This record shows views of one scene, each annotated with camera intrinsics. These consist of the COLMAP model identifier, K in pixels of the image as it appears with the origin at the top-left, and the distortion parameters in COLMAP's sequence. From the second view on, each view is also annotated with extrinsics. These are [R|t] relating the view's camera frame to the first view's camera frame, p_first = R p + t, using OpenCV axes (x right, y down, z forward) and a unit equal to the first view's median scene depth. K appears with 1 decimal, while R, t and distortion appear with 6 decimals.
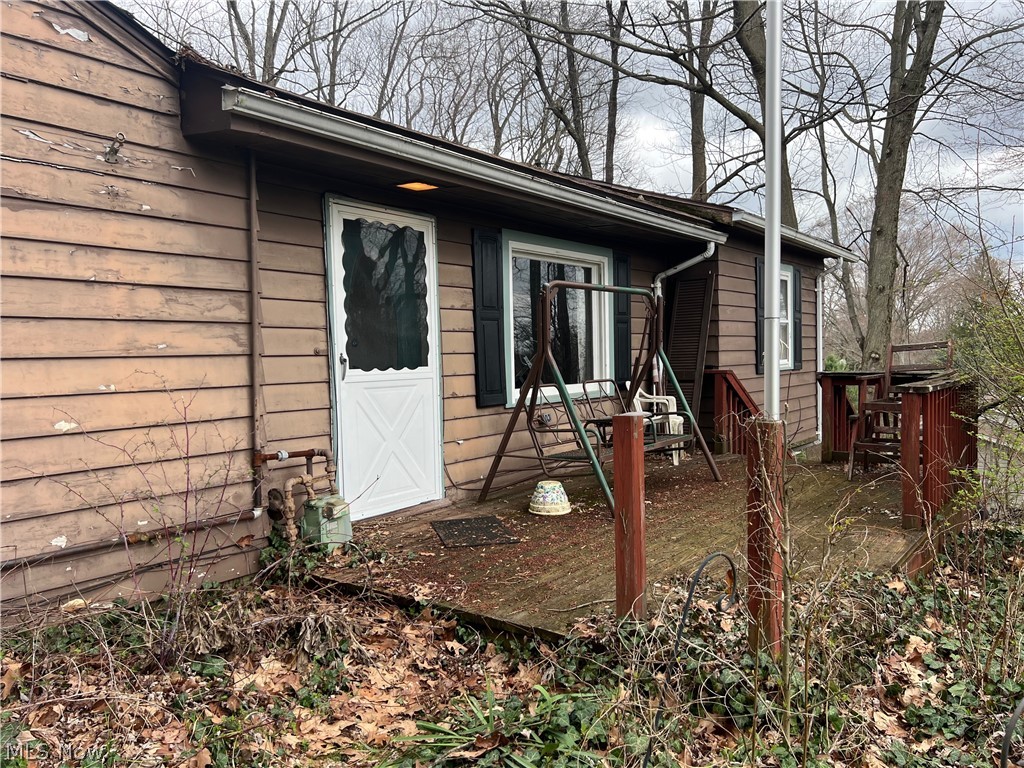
lens RADIAL K [[764.0, 0, 515.2], [0, 764.0, 386.5], [0, 0, 1]] dist [0.050676, -0.051288]
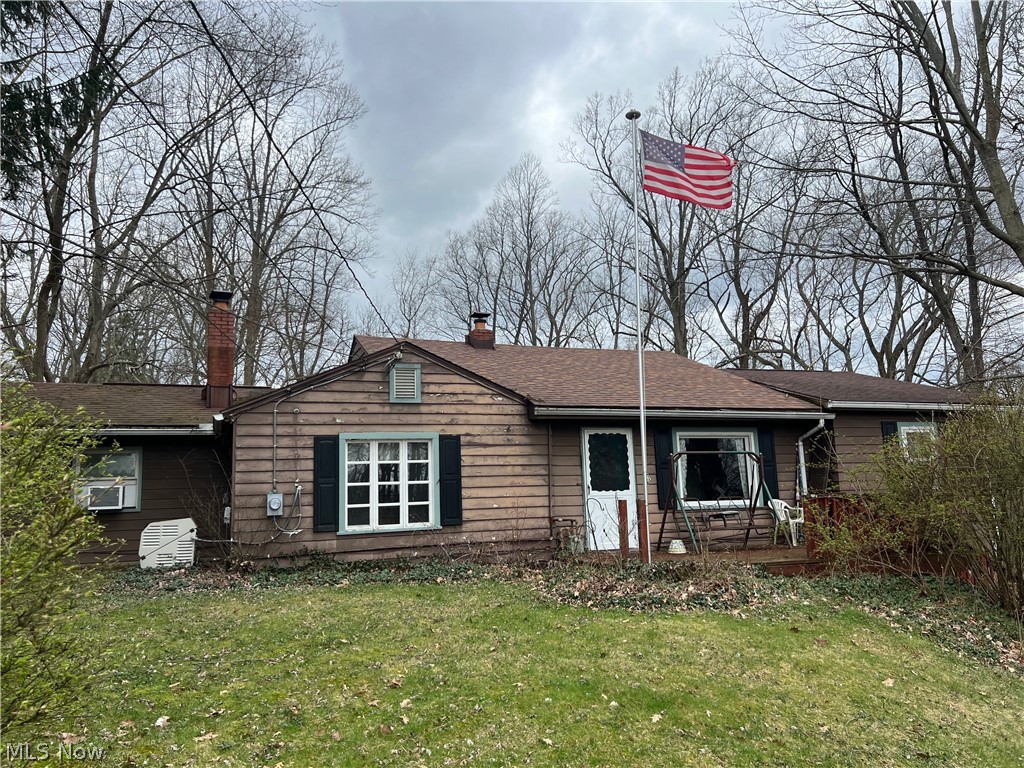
lens RADIAL K [[764.0, 0, 508.6], [0, 764.0, 378.1], [0, 0, 1]] dist [0.050676, -0.051288]
pose [[0.825123, -0.090051, -0.557730, 1.083946], [-0.013784, 0.983712, -0.179223, 0.074300], [0.564785, 0.155569, 0.810442, -1.398911]]
